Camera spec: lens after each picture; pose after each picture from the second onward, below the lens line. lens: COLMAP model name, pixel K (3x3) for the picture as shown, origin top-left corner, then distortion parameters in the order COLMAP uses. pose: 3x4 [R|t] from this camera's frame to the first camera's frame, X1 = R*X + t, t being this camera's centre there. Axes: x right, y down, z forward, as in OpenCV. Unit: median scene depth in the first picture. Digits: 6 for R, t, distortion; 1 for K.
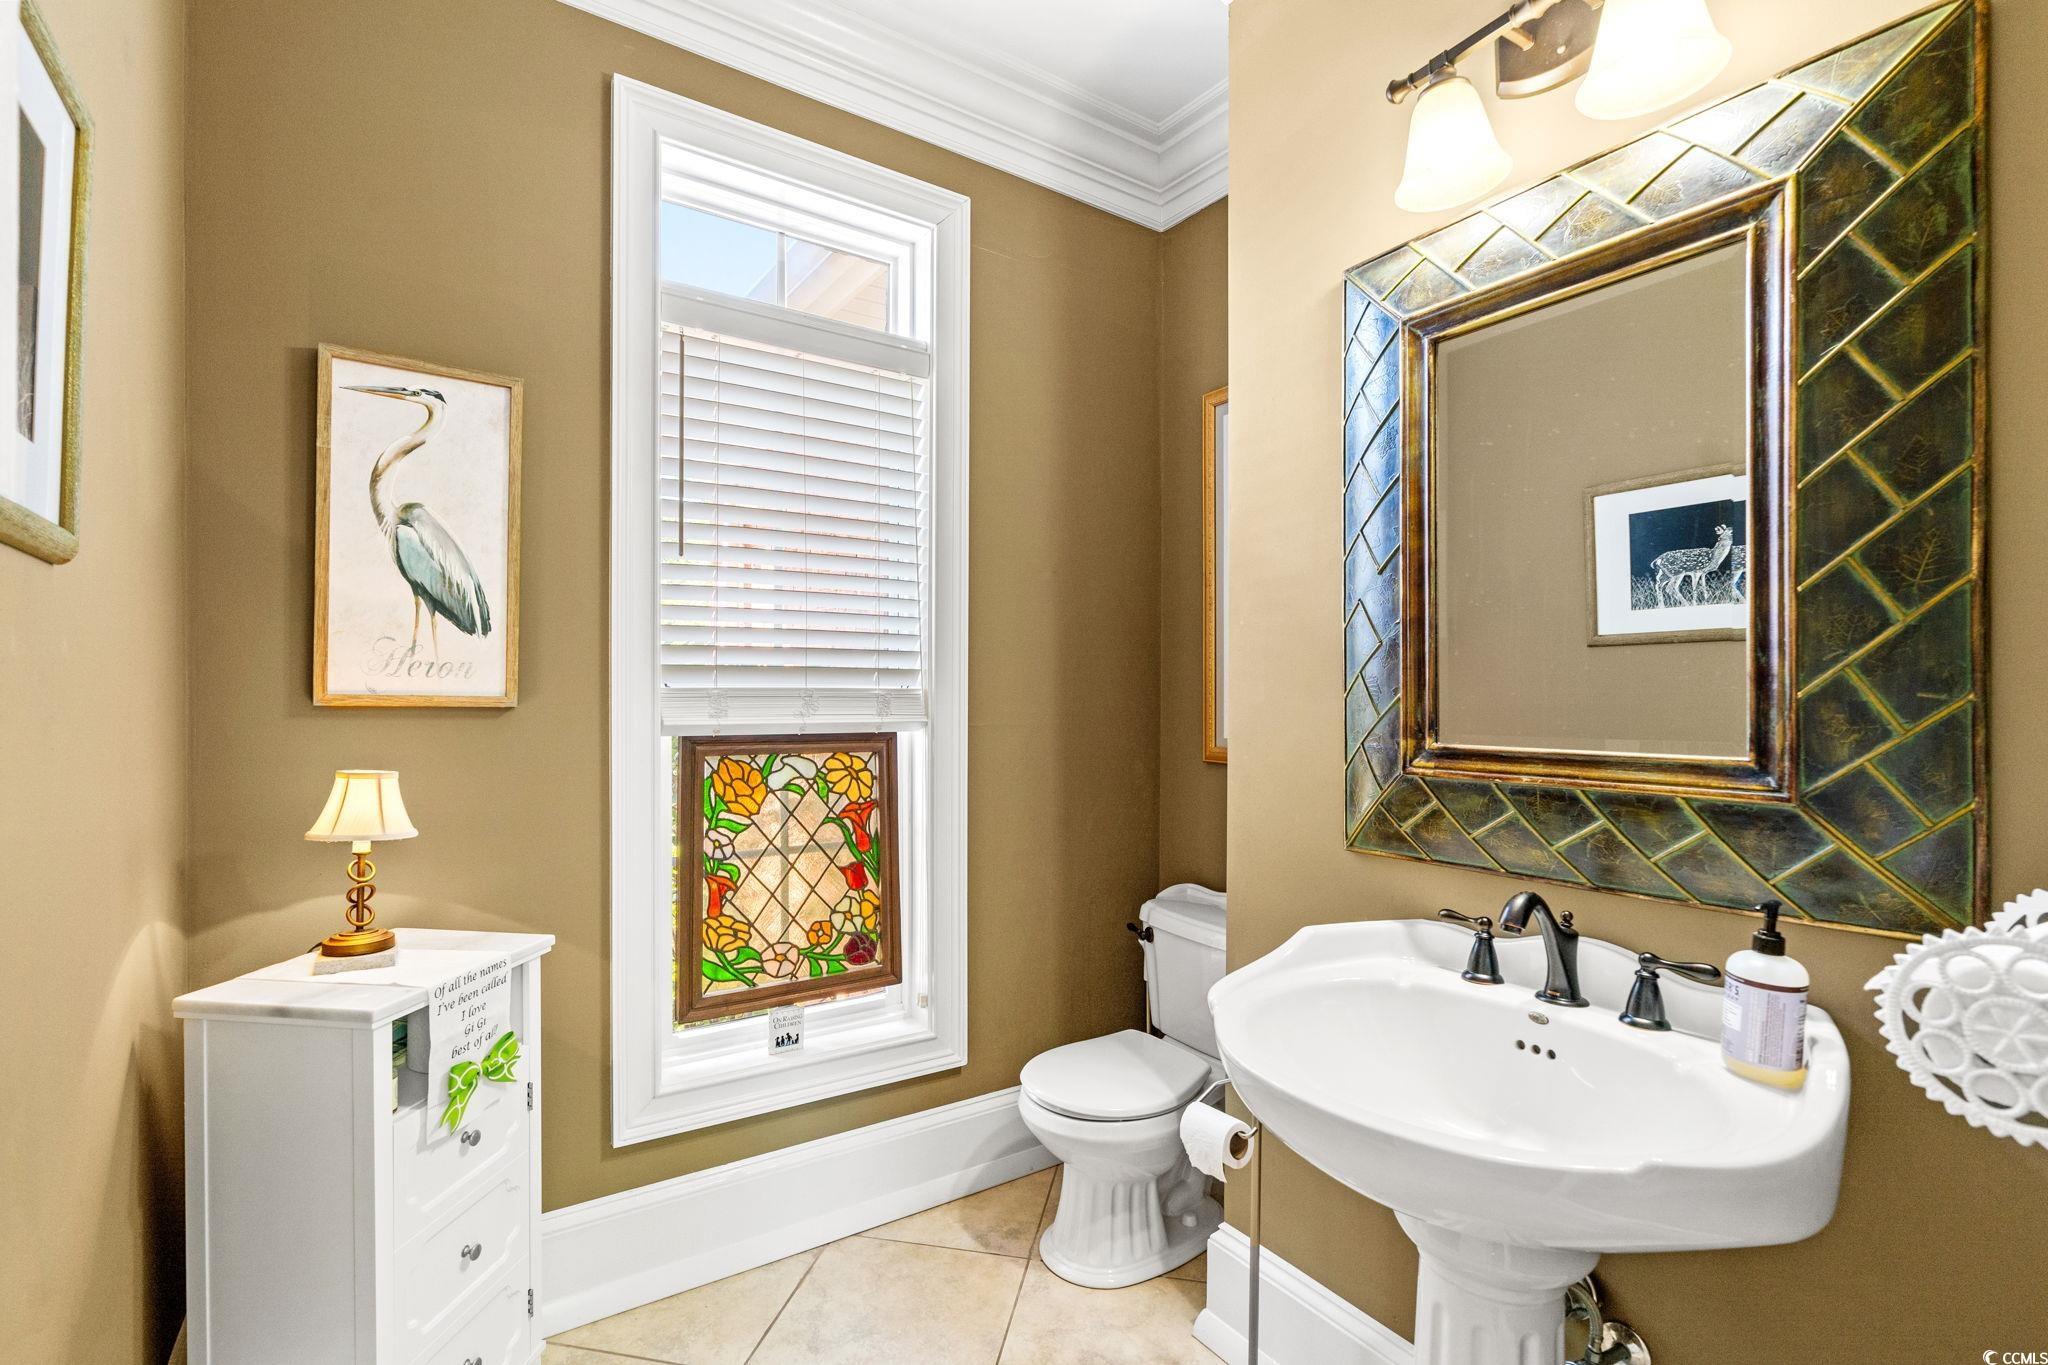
lens RADIAL K [[924.2, 0, 1020.2], [0, 924.2, 689.7], [0, 0, 1]] dist [0.000895, 0.000060]
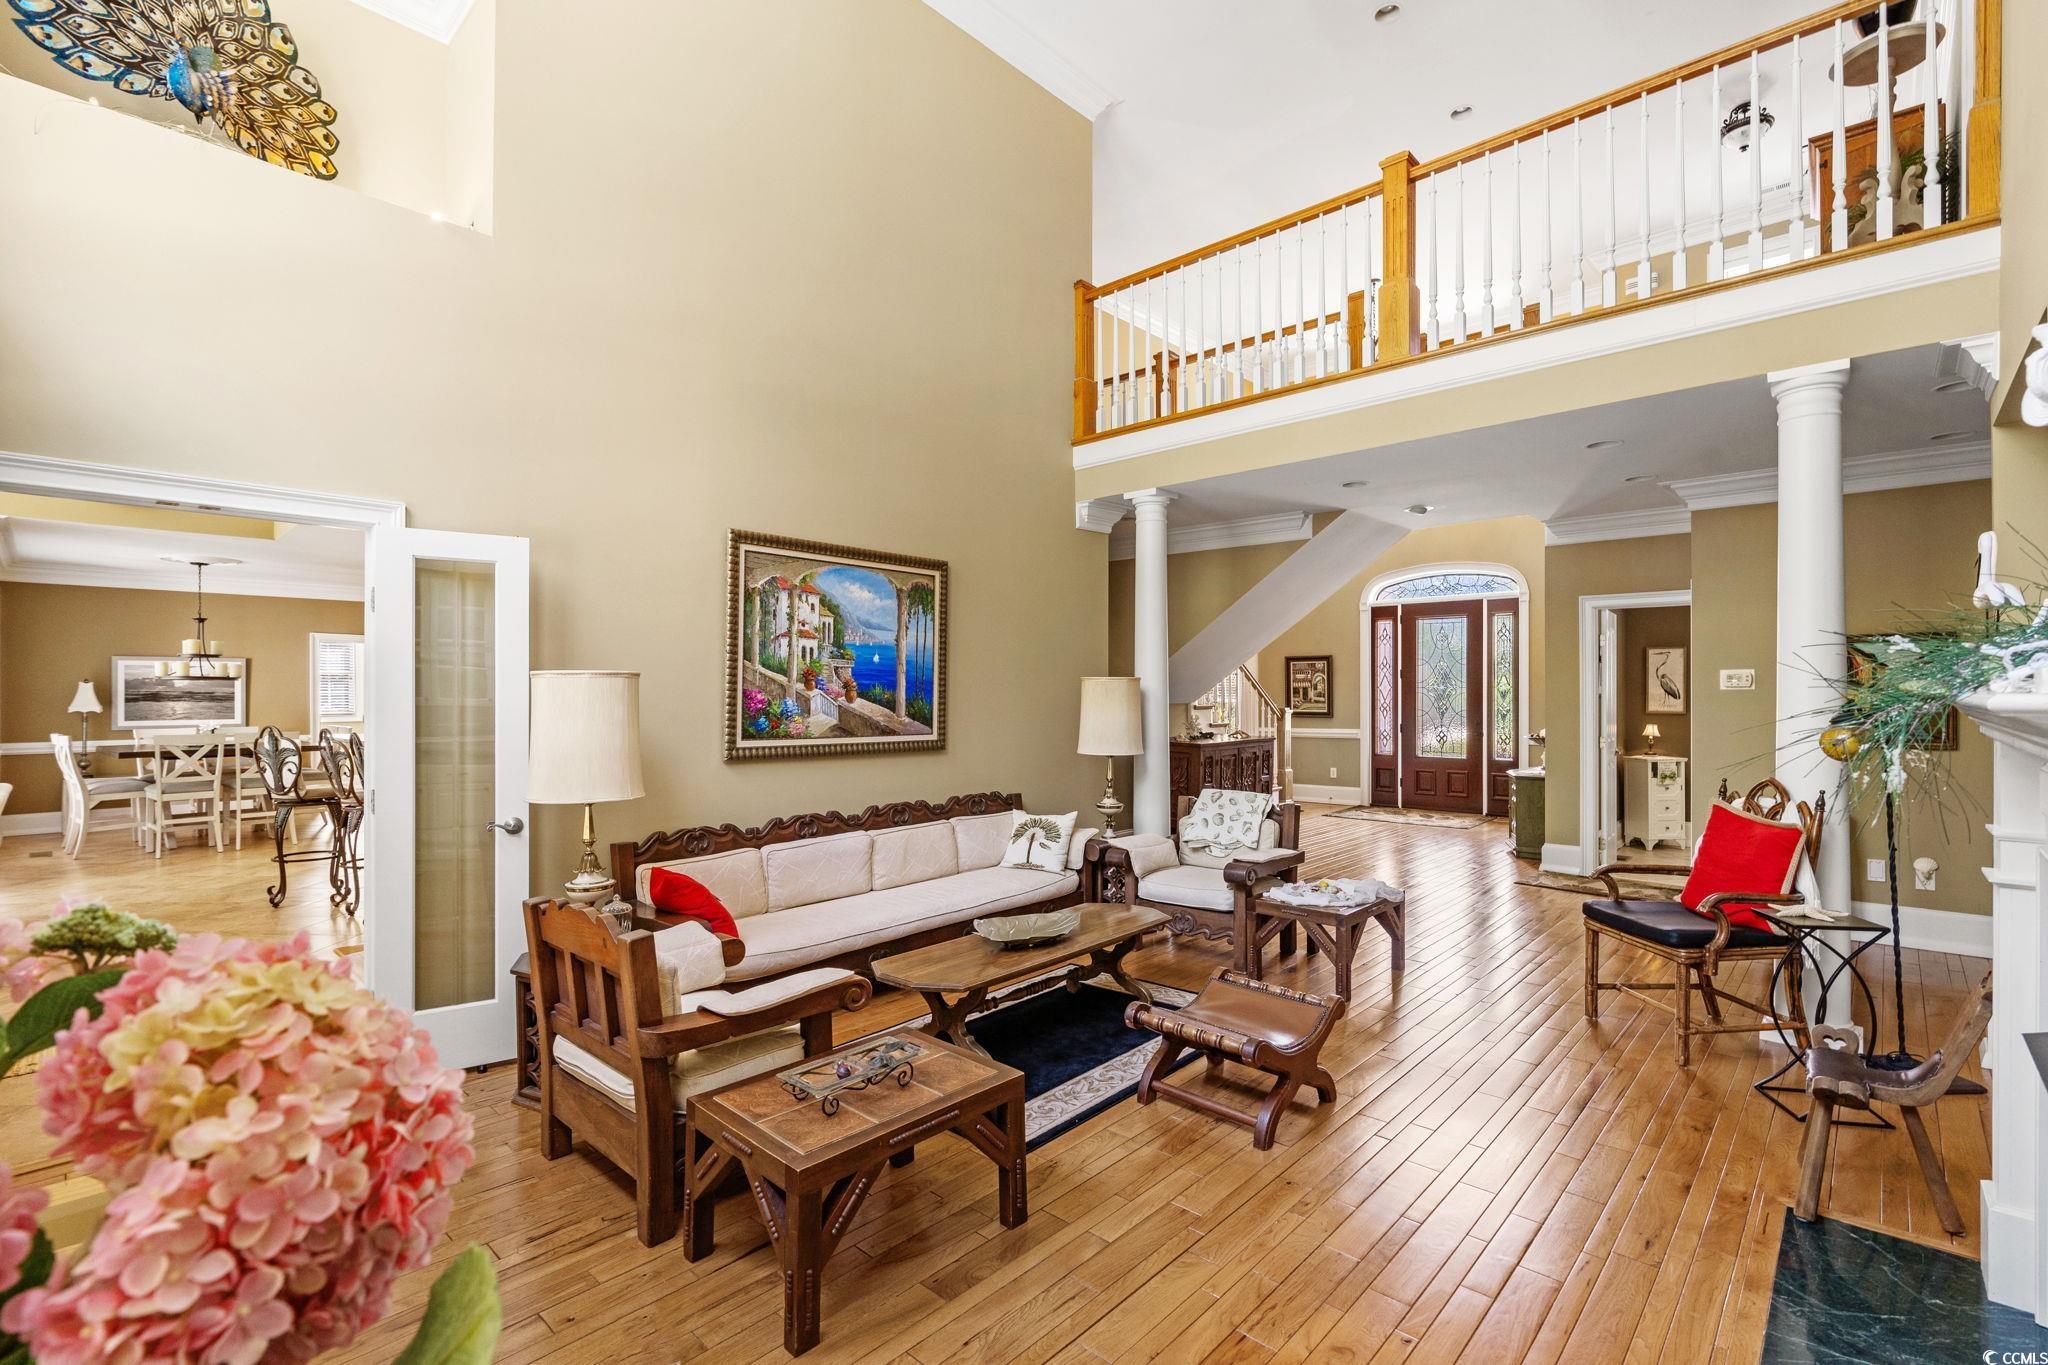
lens RADIAL K [[924.2, 0, 1020.8], [0, 924.2, 689.1], [0, 0, 1]] dist [0.000895, 0.000060]
pose [[0.208285, -0.002387, -0.978065, 3.780172], [0.001277, 0.999997, -0.002168, -0.114073], [0.978067, -0.000798, 0.208287, -3.722471]]
